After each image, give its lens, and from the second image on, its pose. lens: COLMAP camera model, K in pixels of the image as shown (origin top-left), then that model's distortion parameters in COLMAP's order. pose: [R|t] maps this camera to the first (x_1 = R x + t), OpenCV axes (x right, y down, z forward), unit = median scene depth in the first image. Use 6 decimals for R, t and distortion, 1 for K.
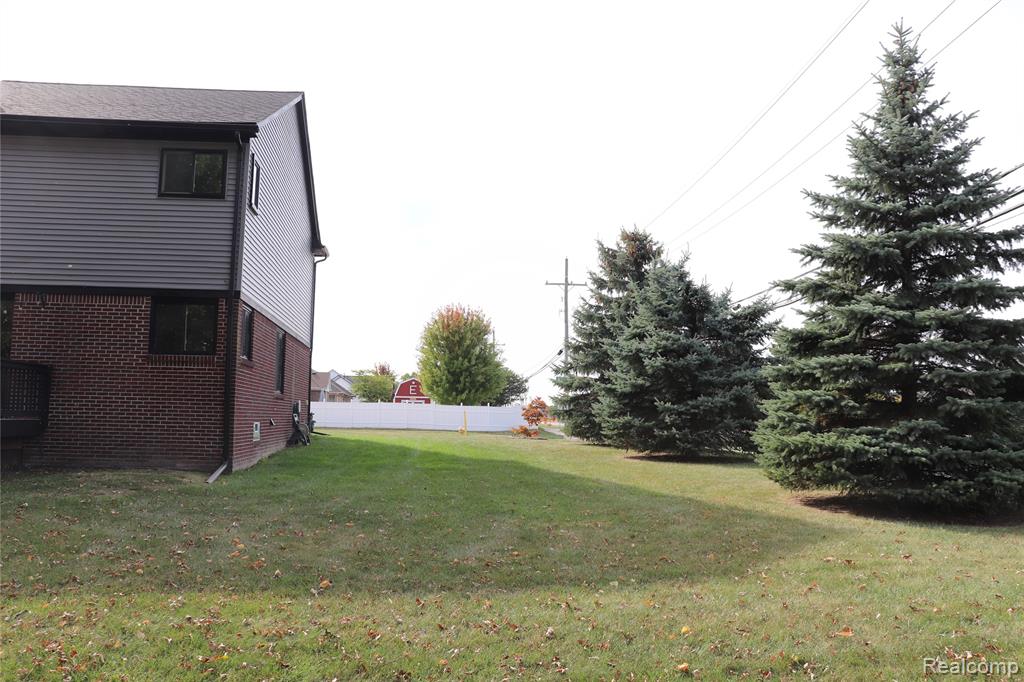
lens RADIAL K [[846.4, 0, 512.3], [0, 846.4, 339.0], [0, 0, 1]] dist [-0.157241, 0.137043]
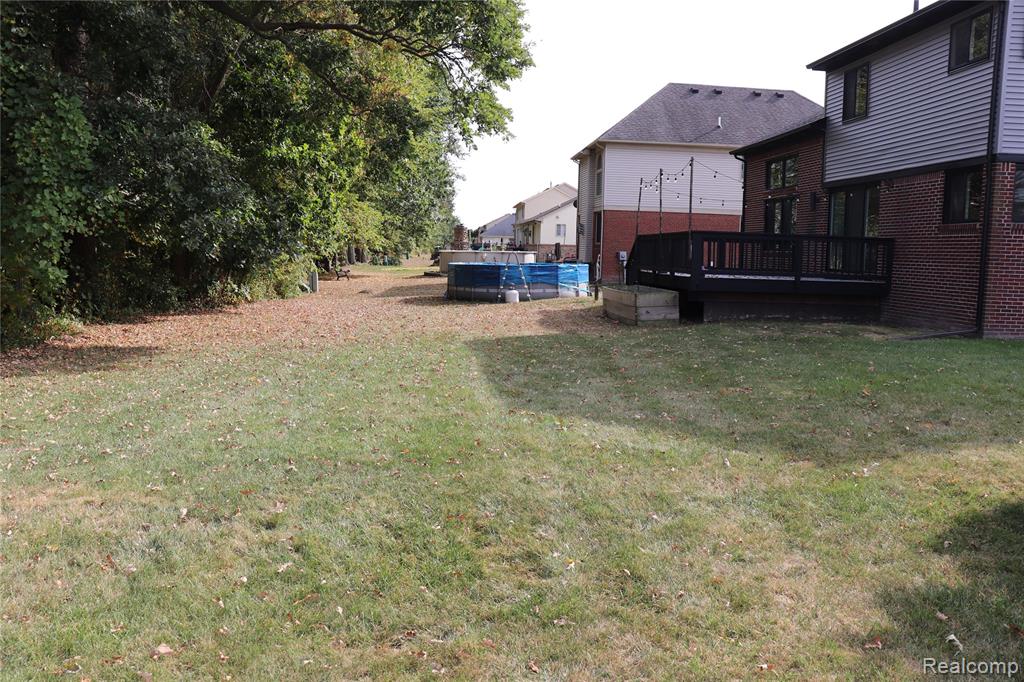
lens RADIAL K [[846.4, 0, 508.7], [0, 846.4, 338.4], [0, 0, 1]] dist [-0.157241, 0.137043]
pose [[-0.046877, 0.086861, -0.995117, 0.656708], [0.070952, 0.993985, 0.083419, 0.036669], [0.996378, -0.066695, -0.052758, 0.473934]]
